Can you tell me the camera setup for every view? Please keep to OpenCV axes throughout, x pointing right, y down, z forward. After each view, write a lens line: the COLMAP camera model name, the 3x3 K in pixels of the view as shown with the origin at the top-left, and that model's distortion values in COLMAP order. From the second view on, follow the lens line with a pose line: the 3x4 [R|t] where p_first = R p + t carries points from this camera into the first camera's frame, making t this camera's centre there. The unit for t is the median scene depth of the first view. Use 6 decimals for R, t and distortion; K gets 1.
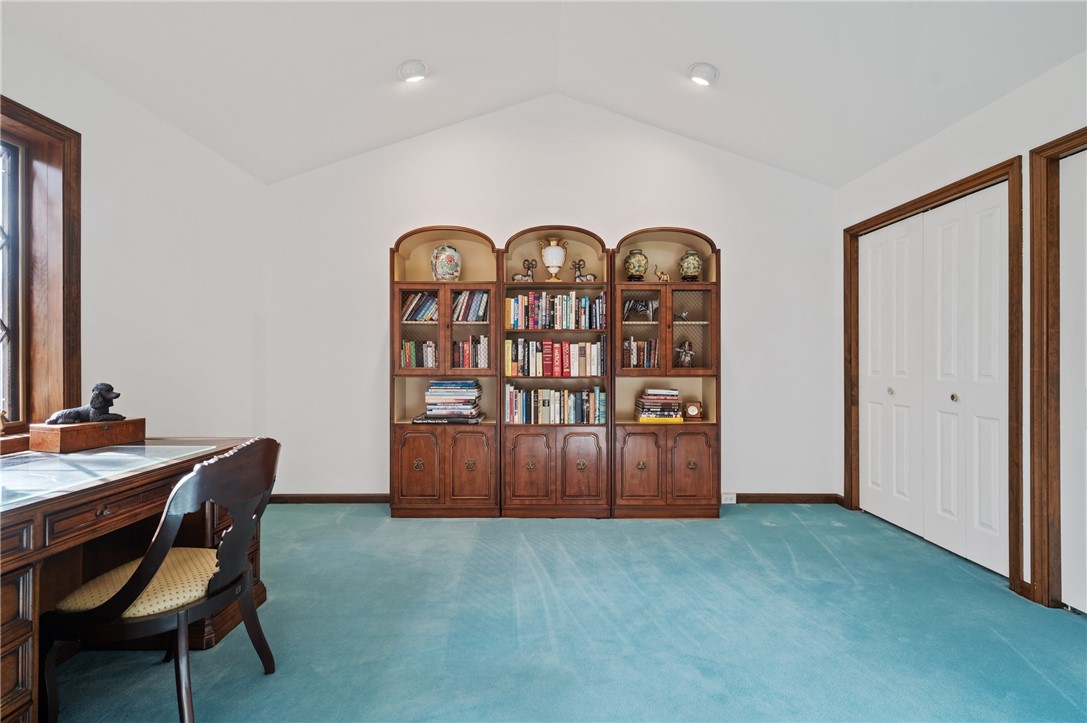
lens RADIAL K [[479.5, 0, 544.6], [0, 479.5, 359.7], [0, 0, 1]] dist [-0.001331, -0.001125]
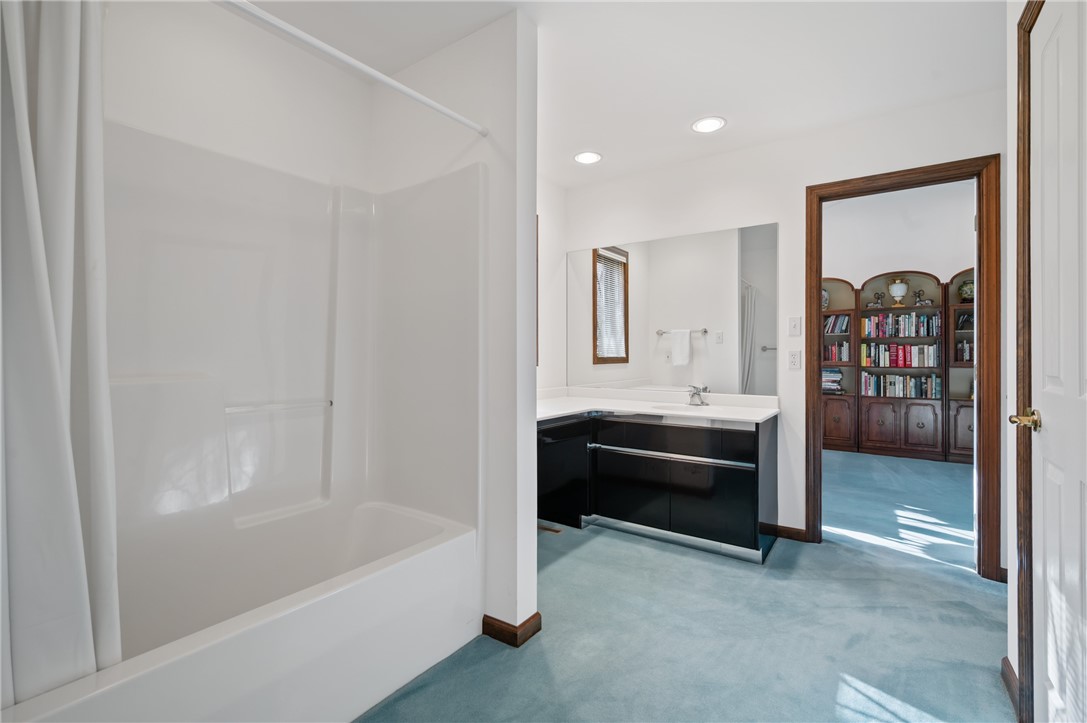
lens RADIAL K [[479.5, 0, 544.1], [0, 479.5, 354.8], [0, 0, 1]] dist [-0.001331, -0.001125]
pose [[0.811669, -0.001472, -0.584116, -0.006454], [0.002534, 0.999996, 0.001000, -0.009153], [0.584113, -0.002292, 0.811669, -0.953364]]
